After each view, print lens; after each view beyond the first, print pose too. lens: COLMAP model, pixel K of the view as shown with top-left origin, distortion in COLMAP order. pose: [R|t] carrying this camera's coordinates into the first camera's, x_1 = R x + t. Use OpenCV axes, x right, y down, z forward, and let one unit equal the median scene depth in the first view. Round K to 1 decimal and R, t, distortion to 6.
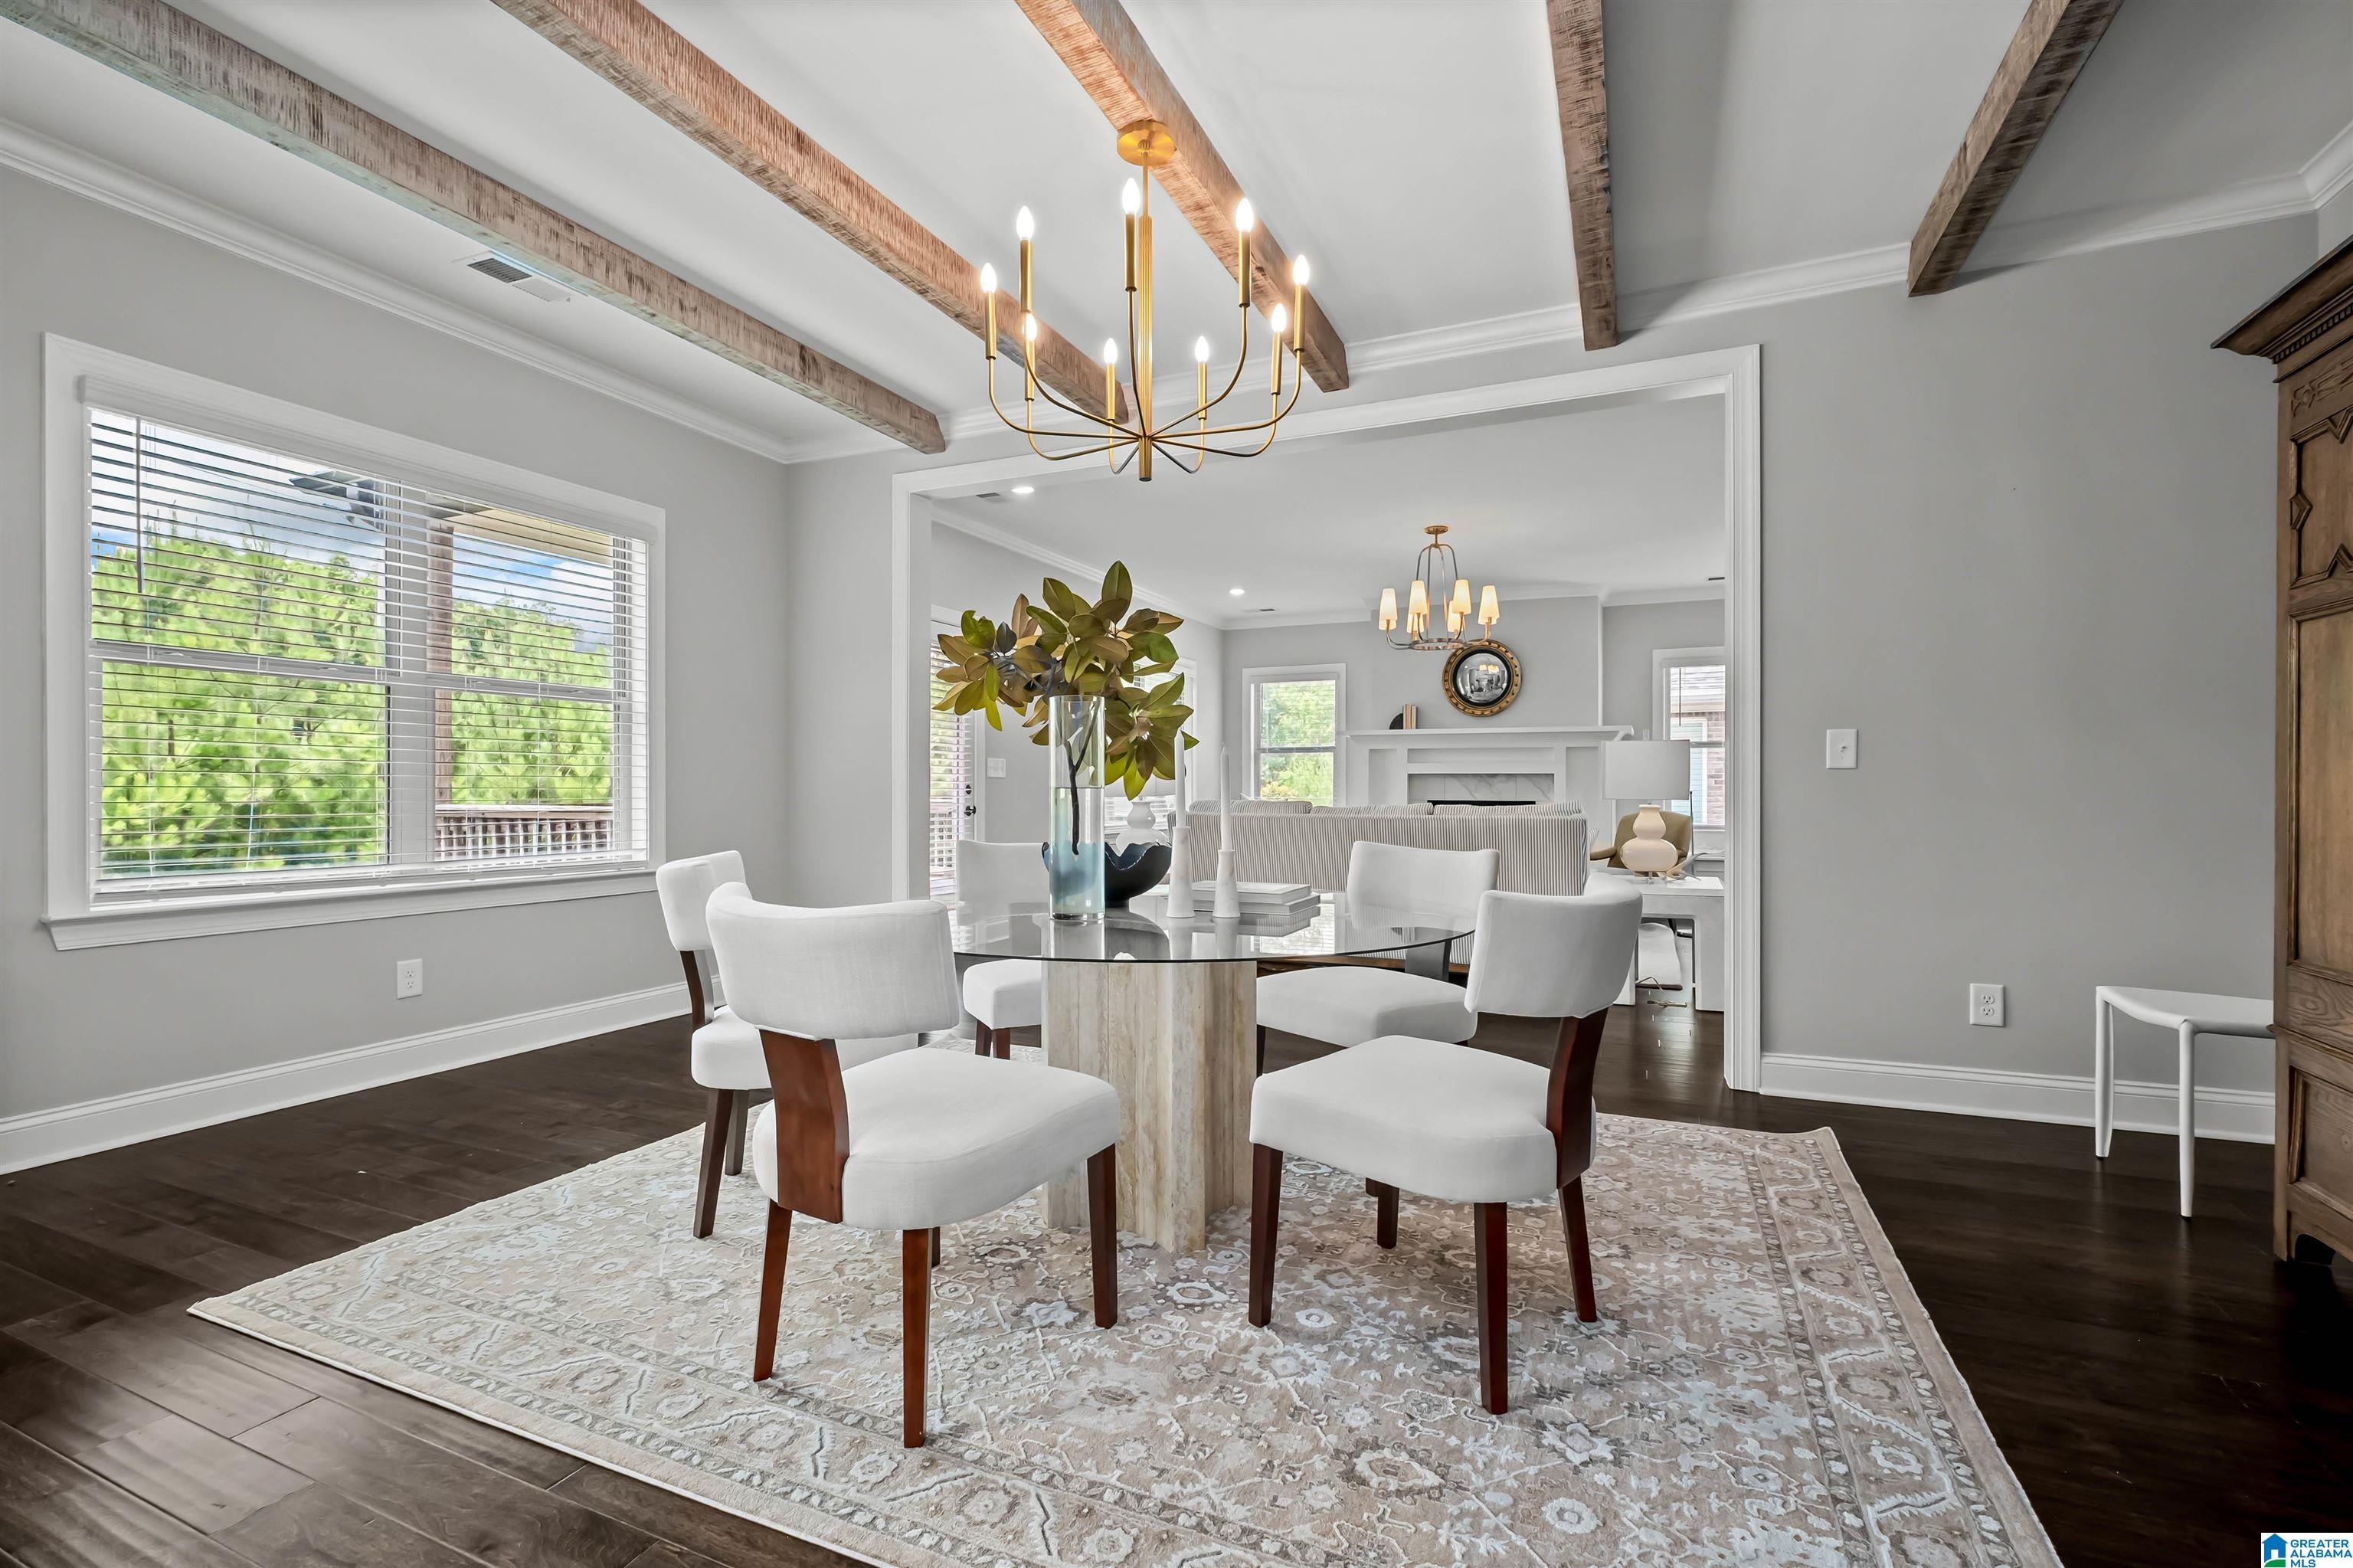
lens RADIAL K [[1057.8, 0, 1172.2], [0, 1057.8, 790.0], [0, 0, 1]] dist [-0.002304, -0.000205]
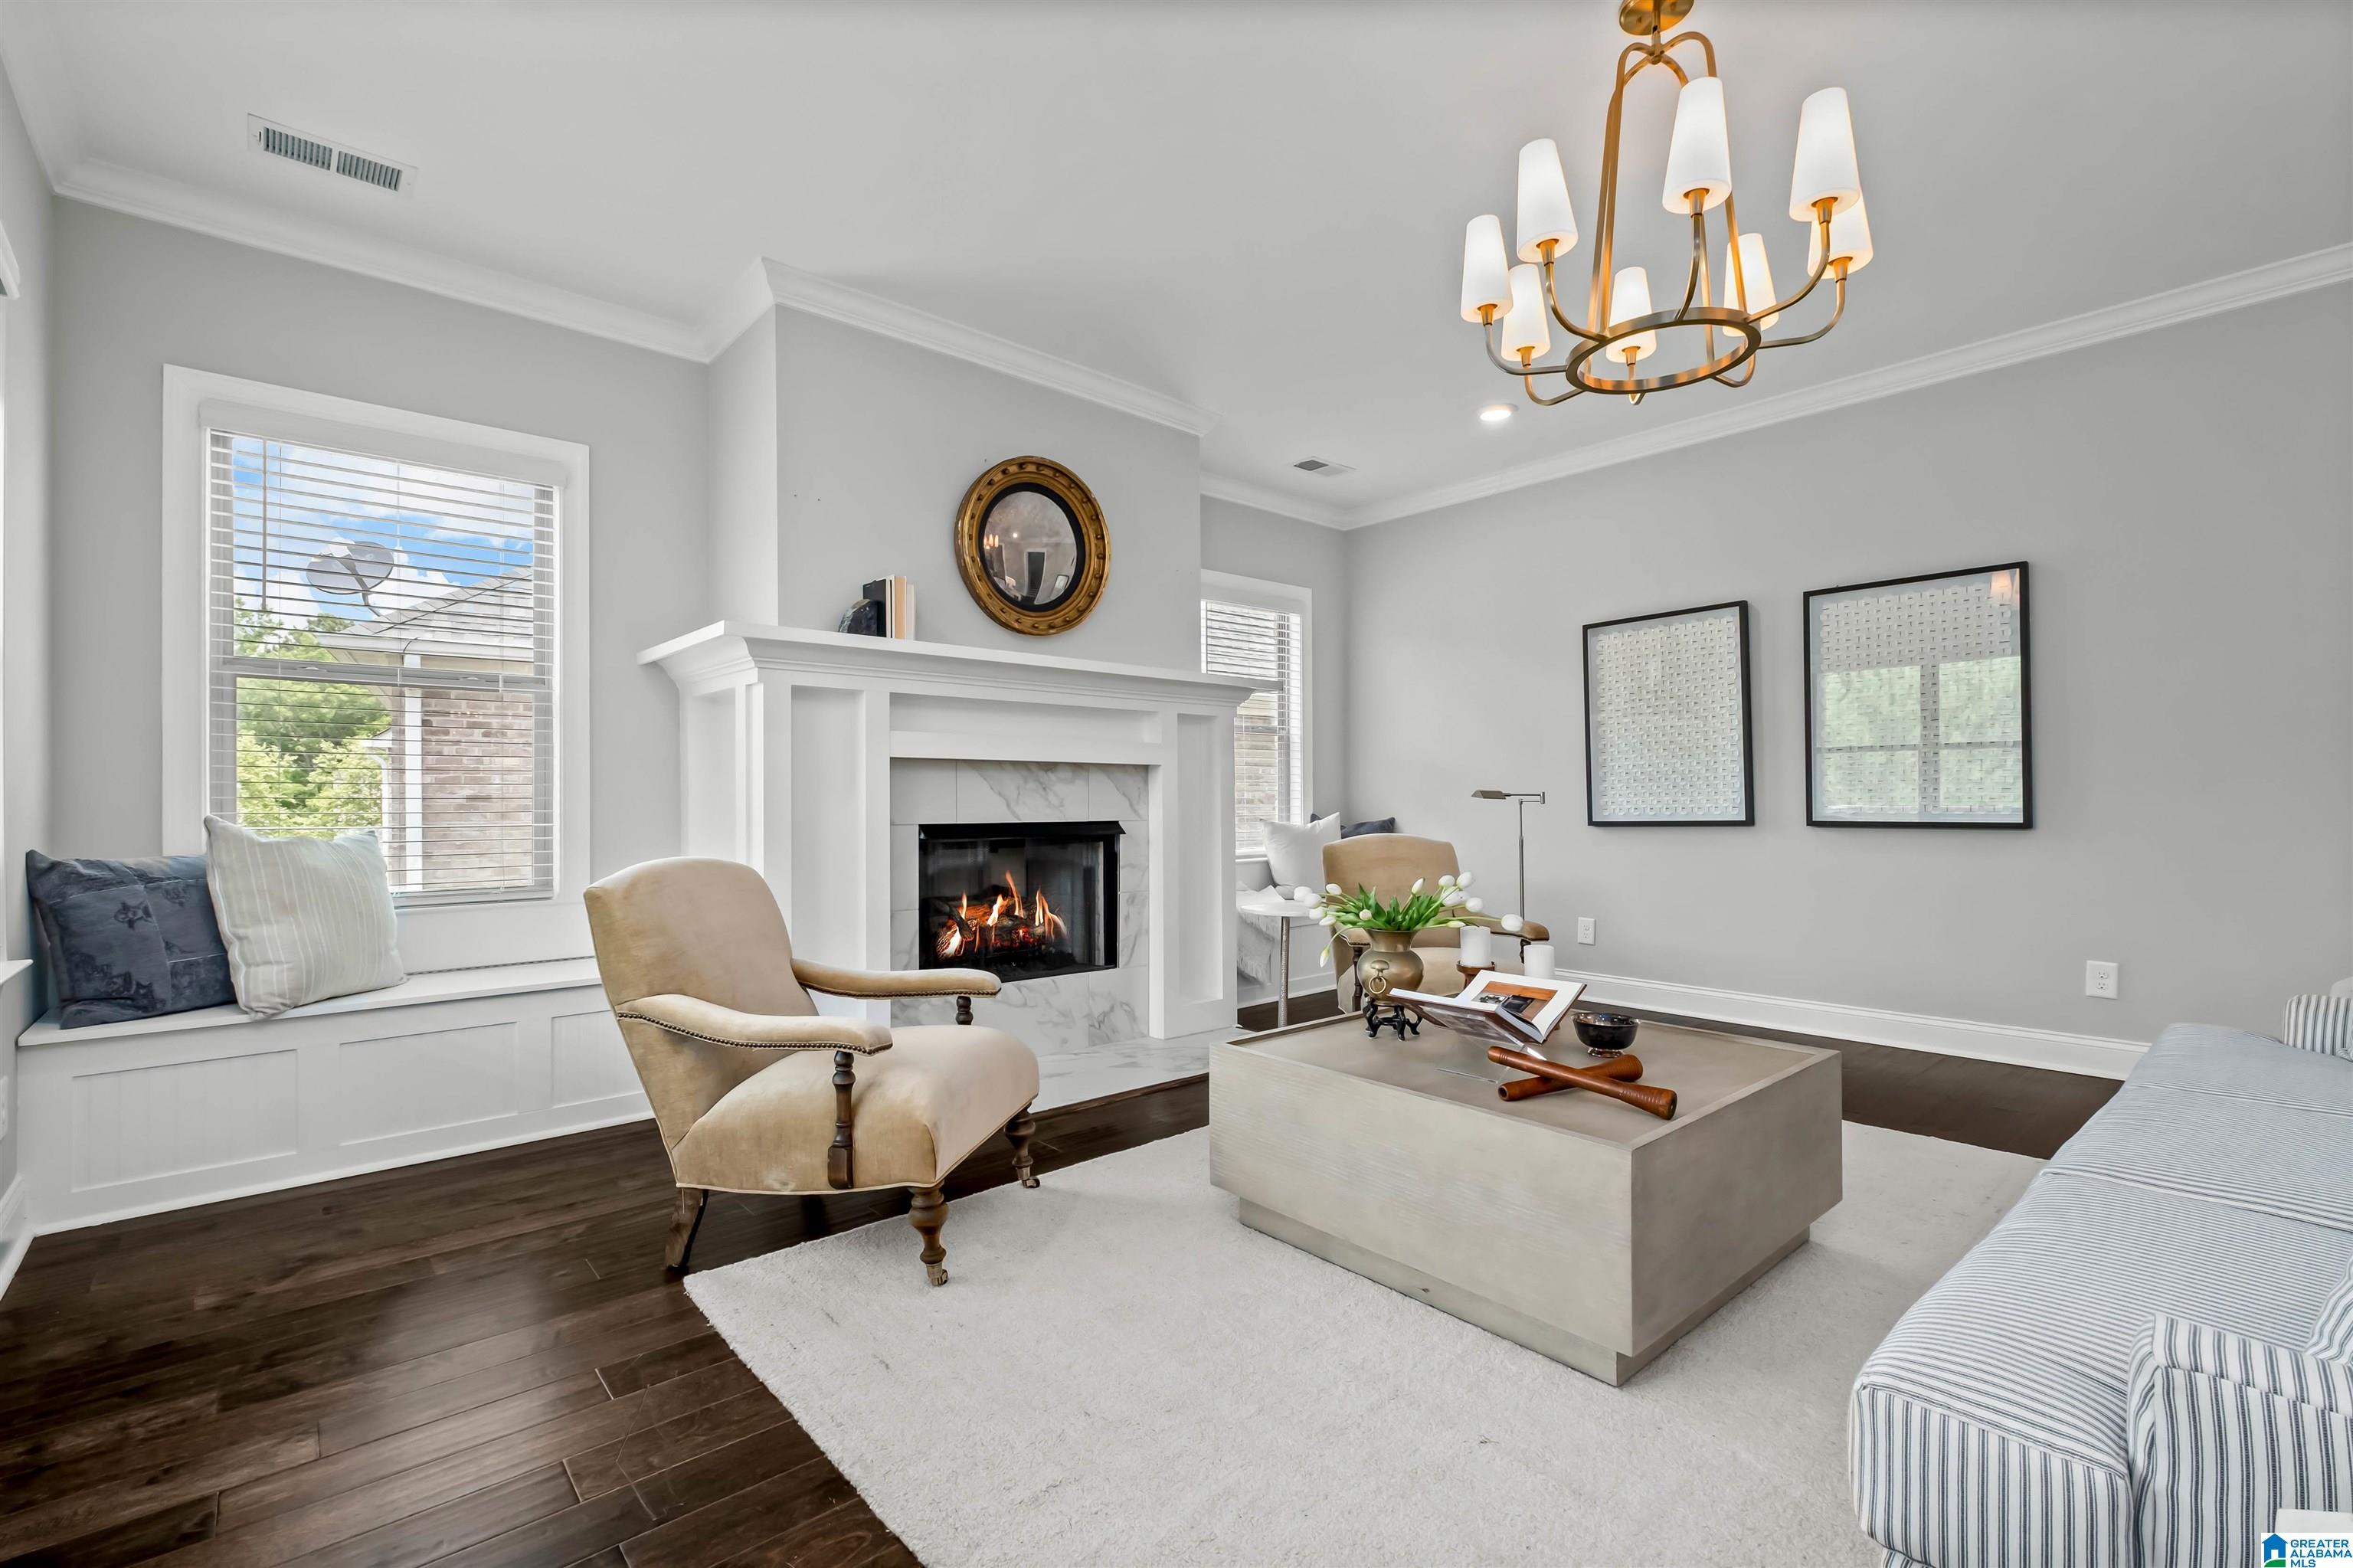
lens RADIAL K [[1057.8, 0, 1175.3], [0, 1057.8, 781.1], [0, 0, 1]] dist [-0.002304, -0.000205]
pose [[0.431297, 0.008919, 0.902166, -0.081818], [-0.000362, 0.999953, -0.009713, -0.002461], [-0.902210, 0.003863, 0.431280, 0.748619]]
